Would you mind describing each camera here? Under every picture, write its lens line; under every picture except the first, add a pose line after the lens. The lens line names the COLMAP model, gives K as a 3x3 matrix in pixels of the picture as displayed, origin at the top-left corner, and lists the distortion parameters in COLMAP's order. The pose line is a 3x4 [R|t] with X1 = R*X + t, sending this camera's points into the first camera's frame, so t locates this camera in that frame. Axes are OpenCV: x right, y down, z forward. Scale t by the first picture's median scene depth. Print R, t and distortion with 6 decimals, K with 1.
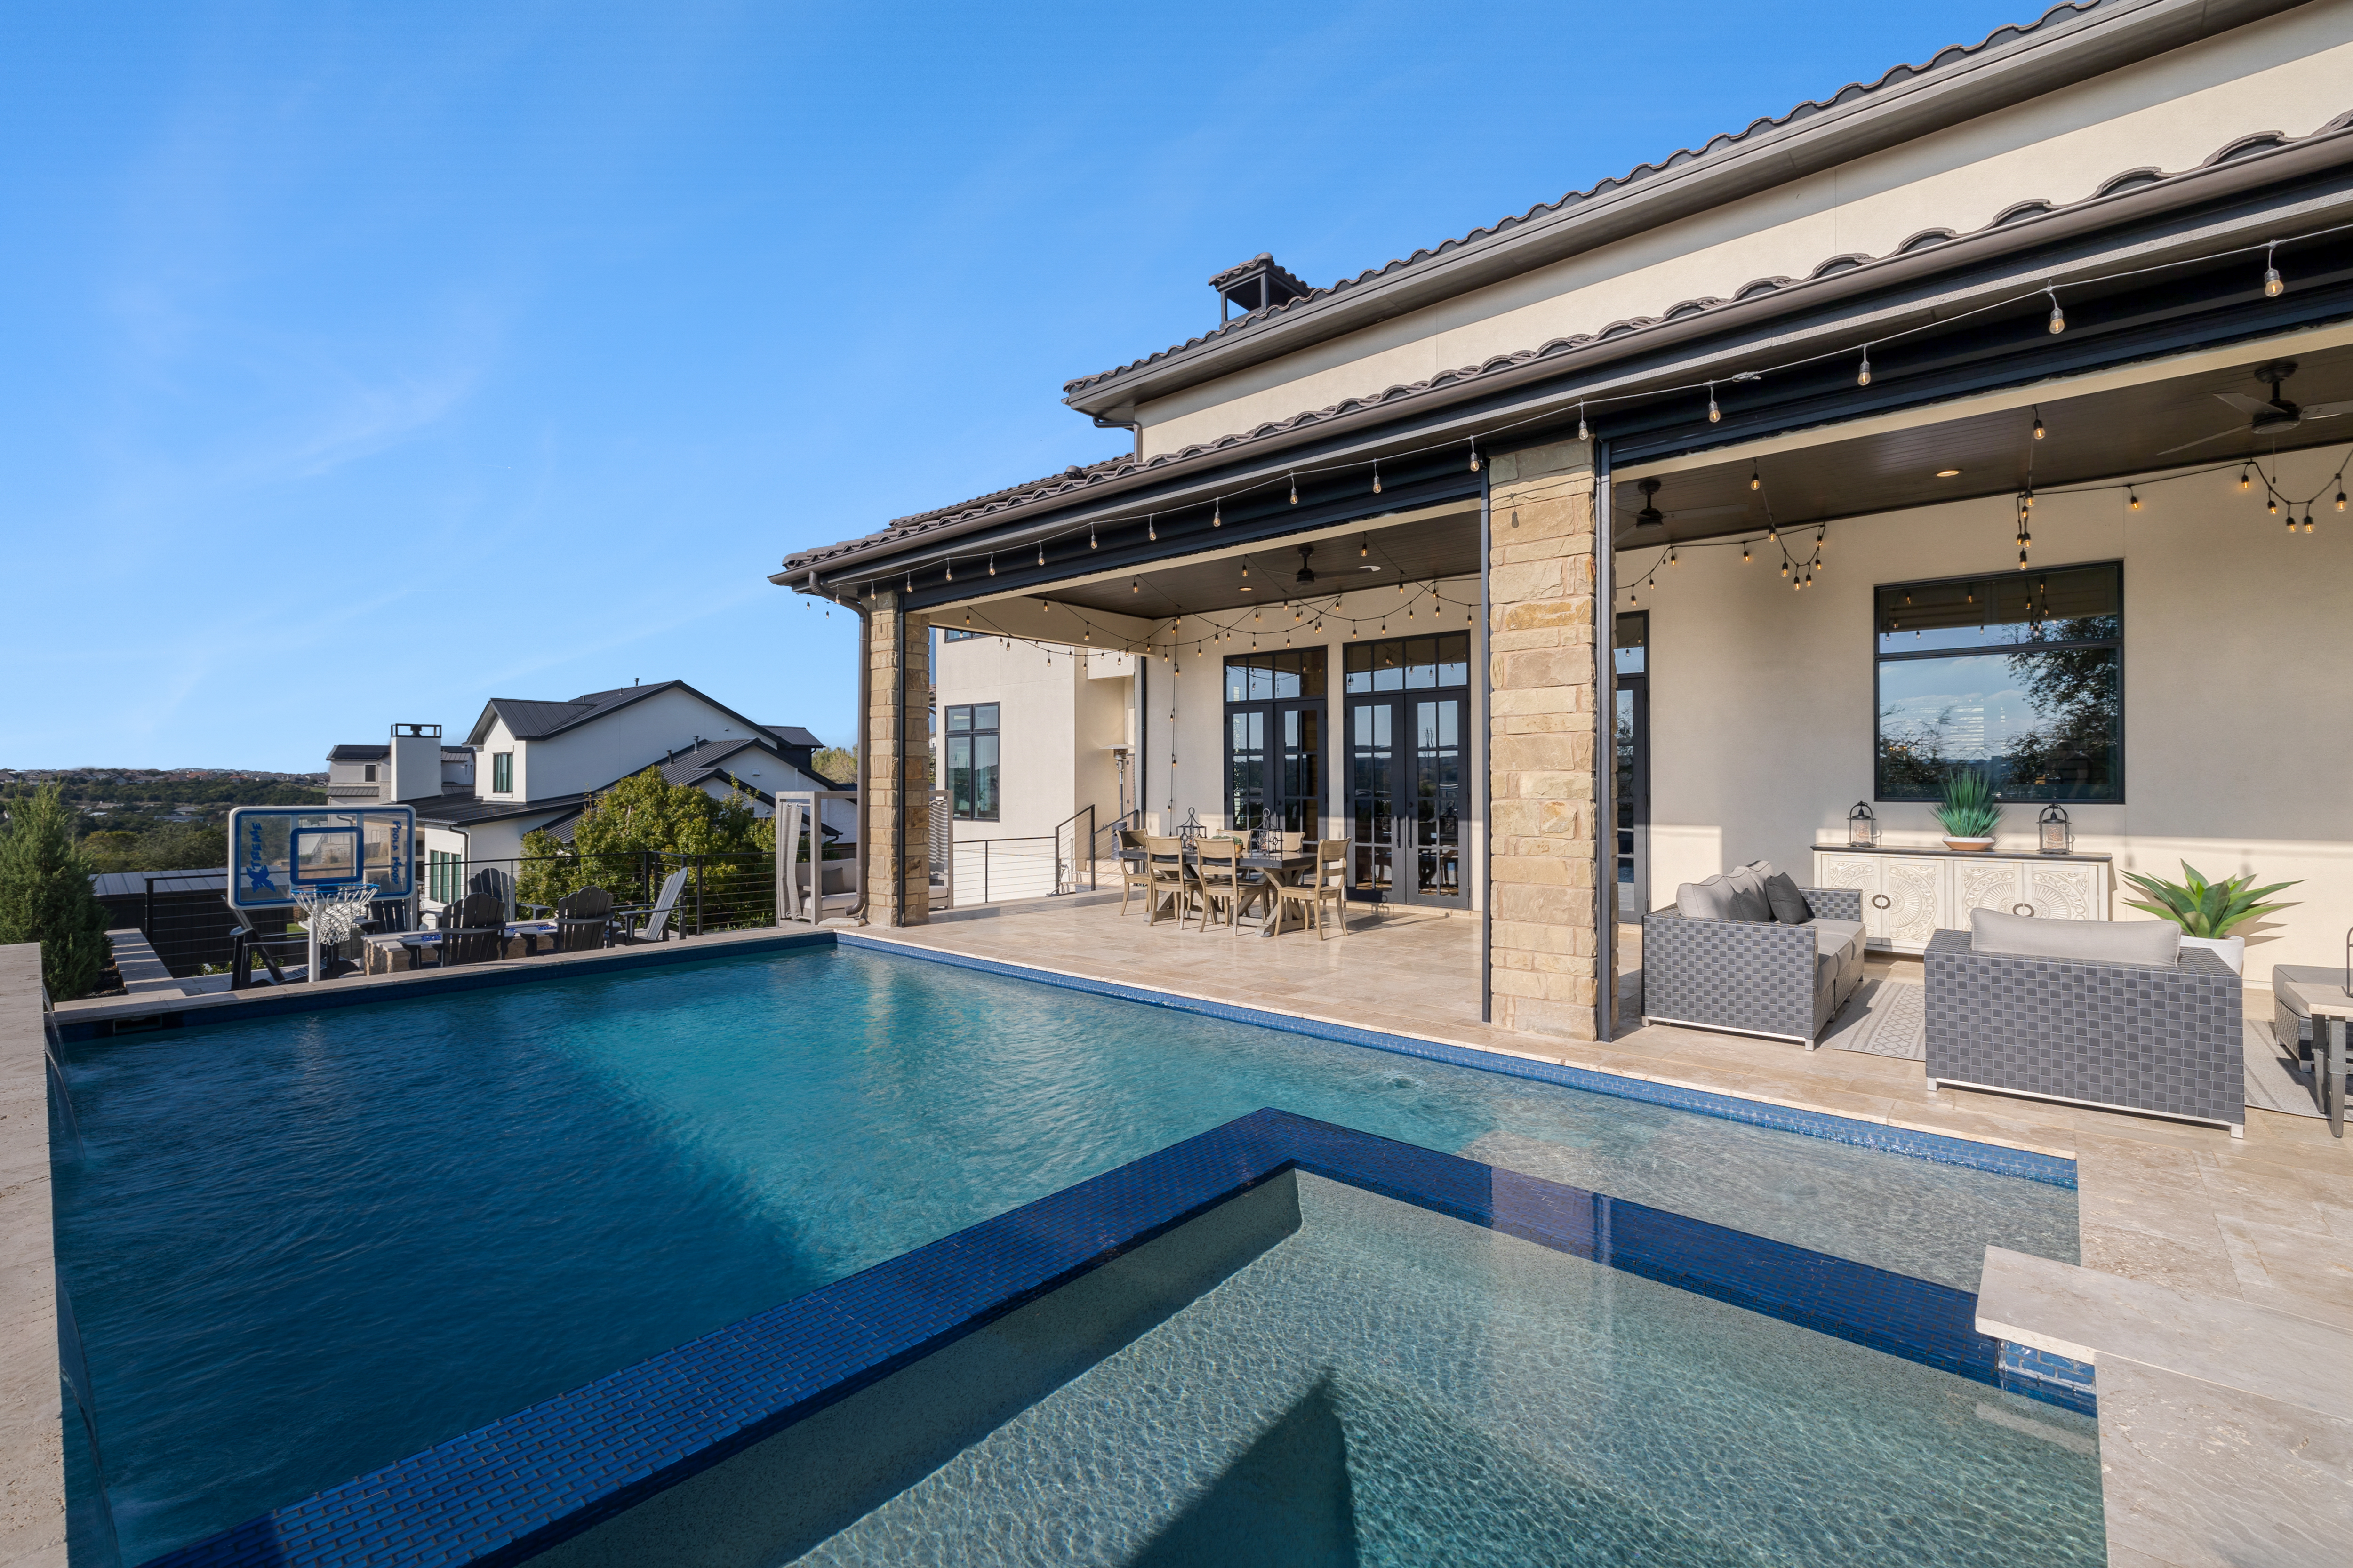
lens RADIAL K [[990.1, 0, 1162.8], [0, 990.1, 785.8], [0, 0, 1]] dist [0.000729, 0.000182]
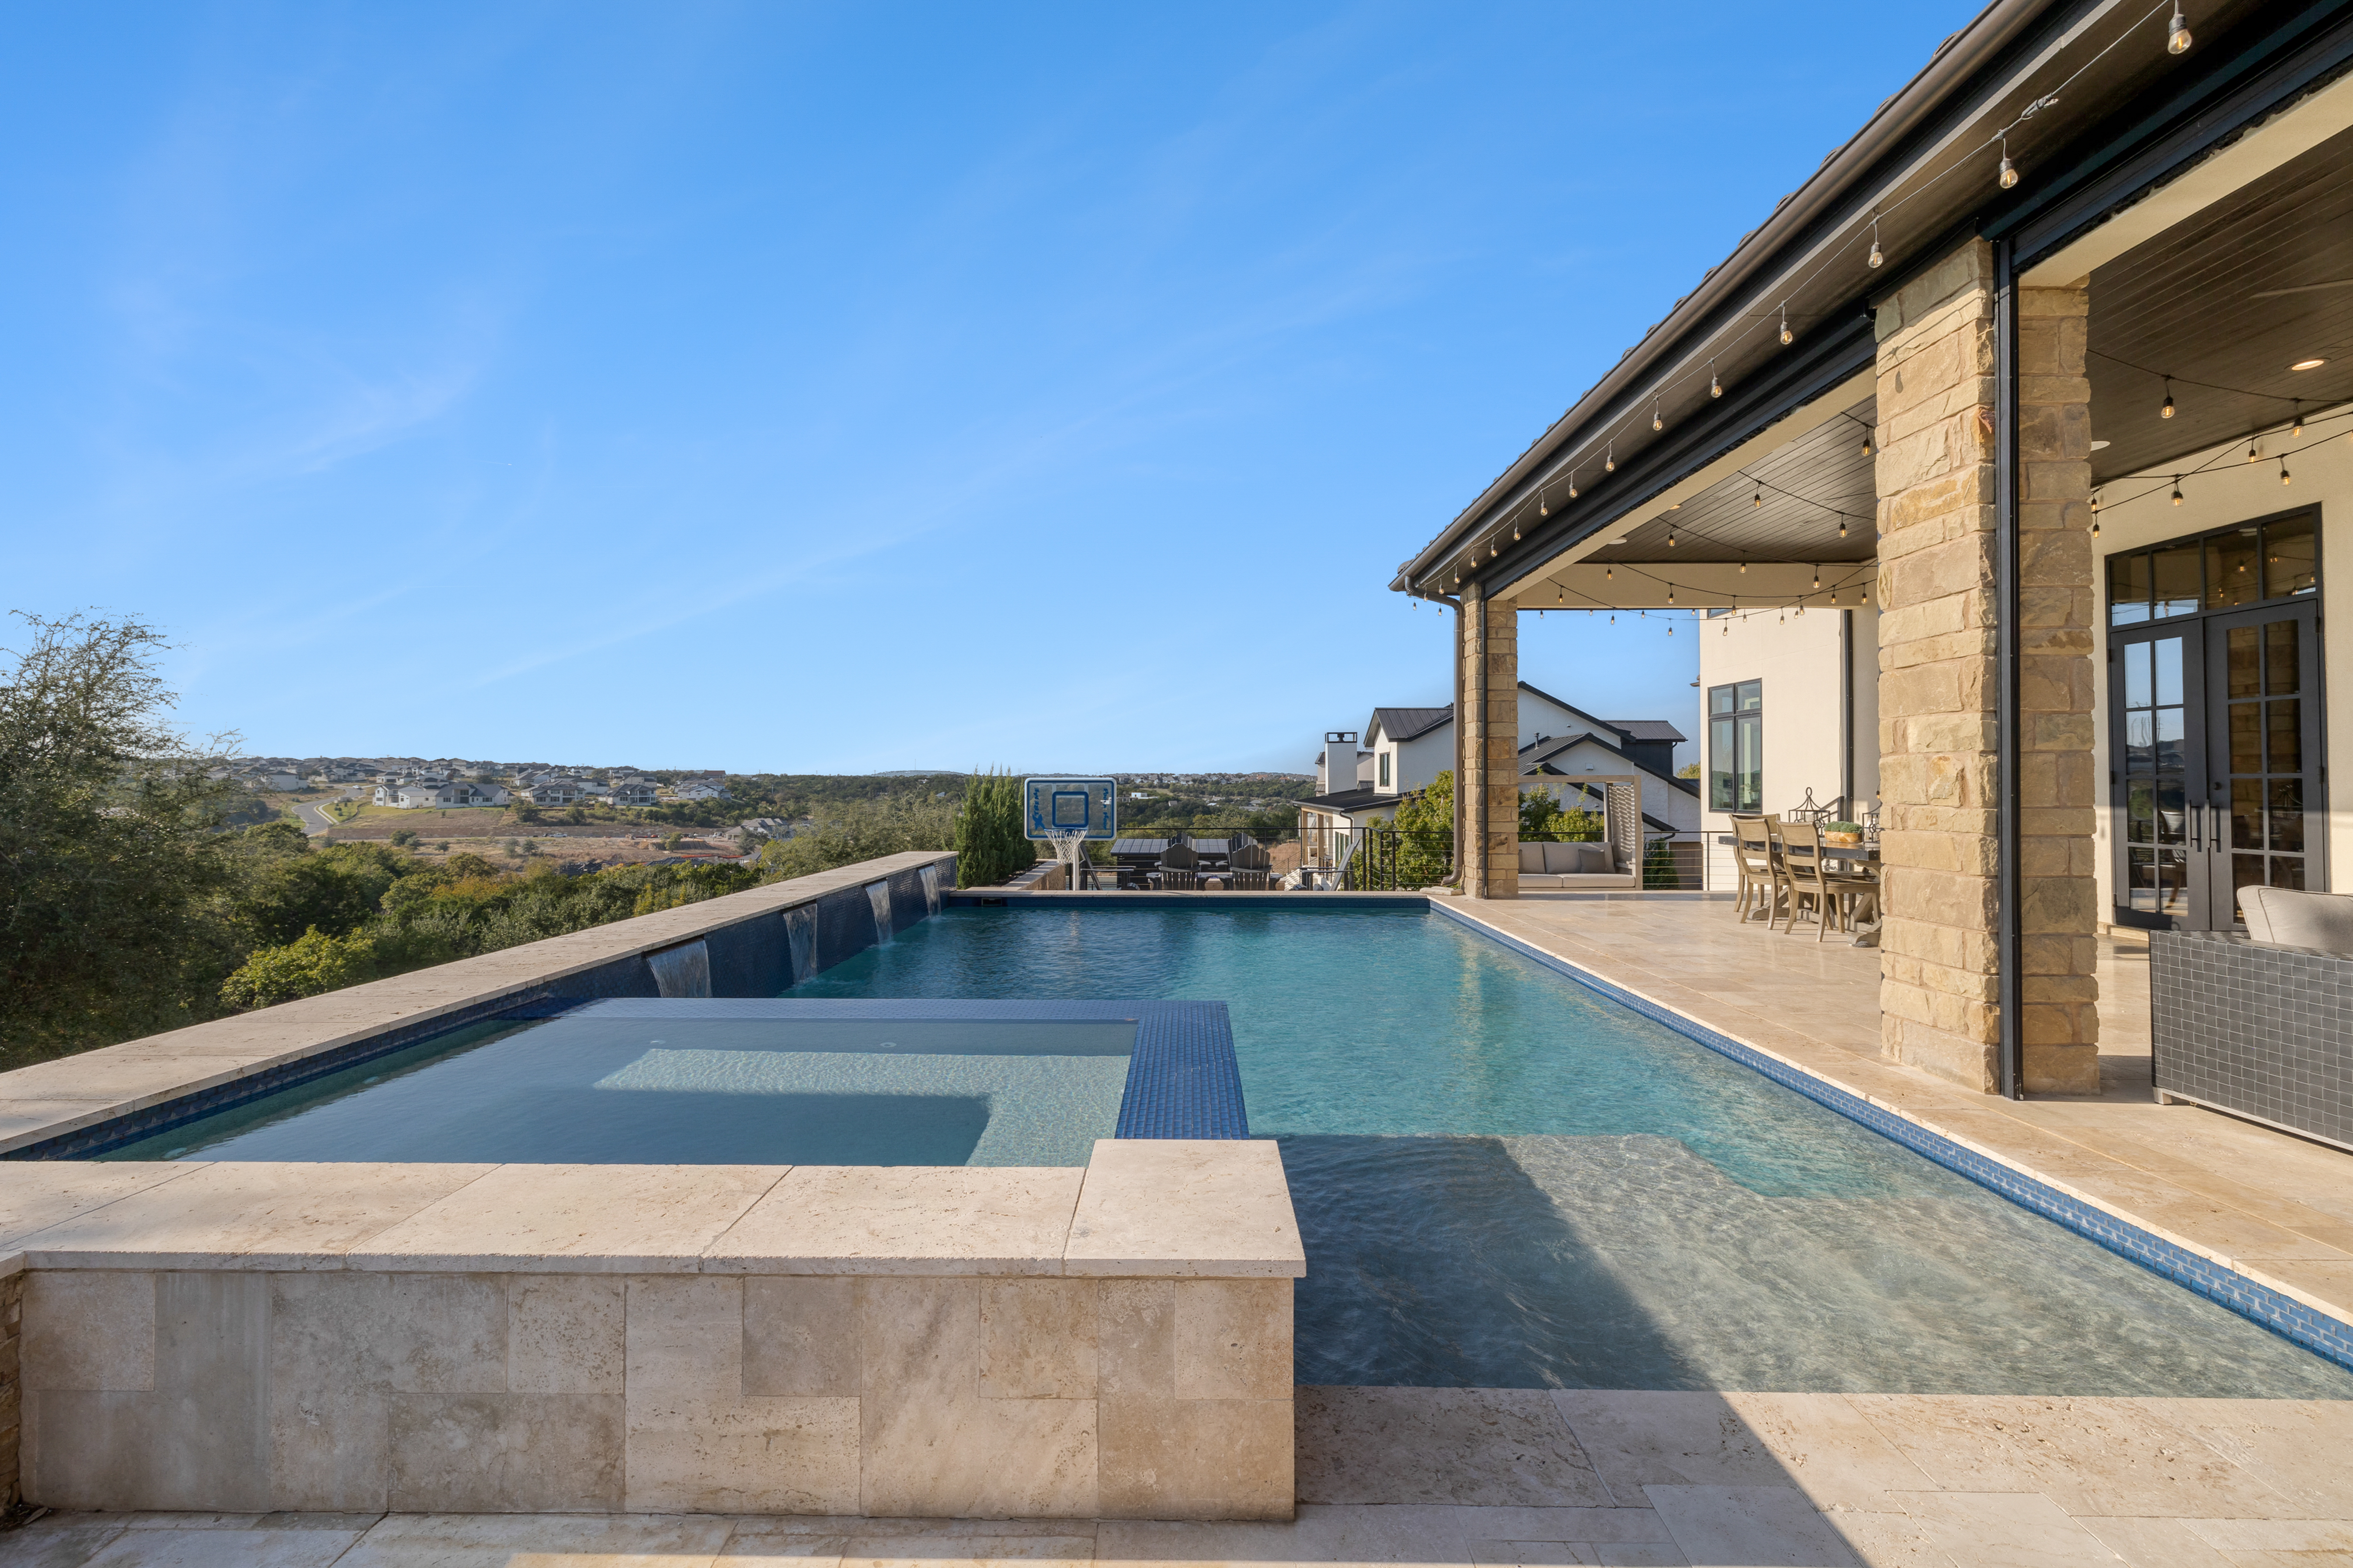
lens RADIAL K [[990.1, 0, 1180.1], [0, 990.1, 775.8], [0, 0, 1]] dist [0.000729, 0.000182]
pose [[0.671062, -0.004602, -0.741387, 0.538629], [-0.001517, 0.999970, -0.007580, 0.035827], [0.741400, 0.006212, 0.671035, 0.093493]]
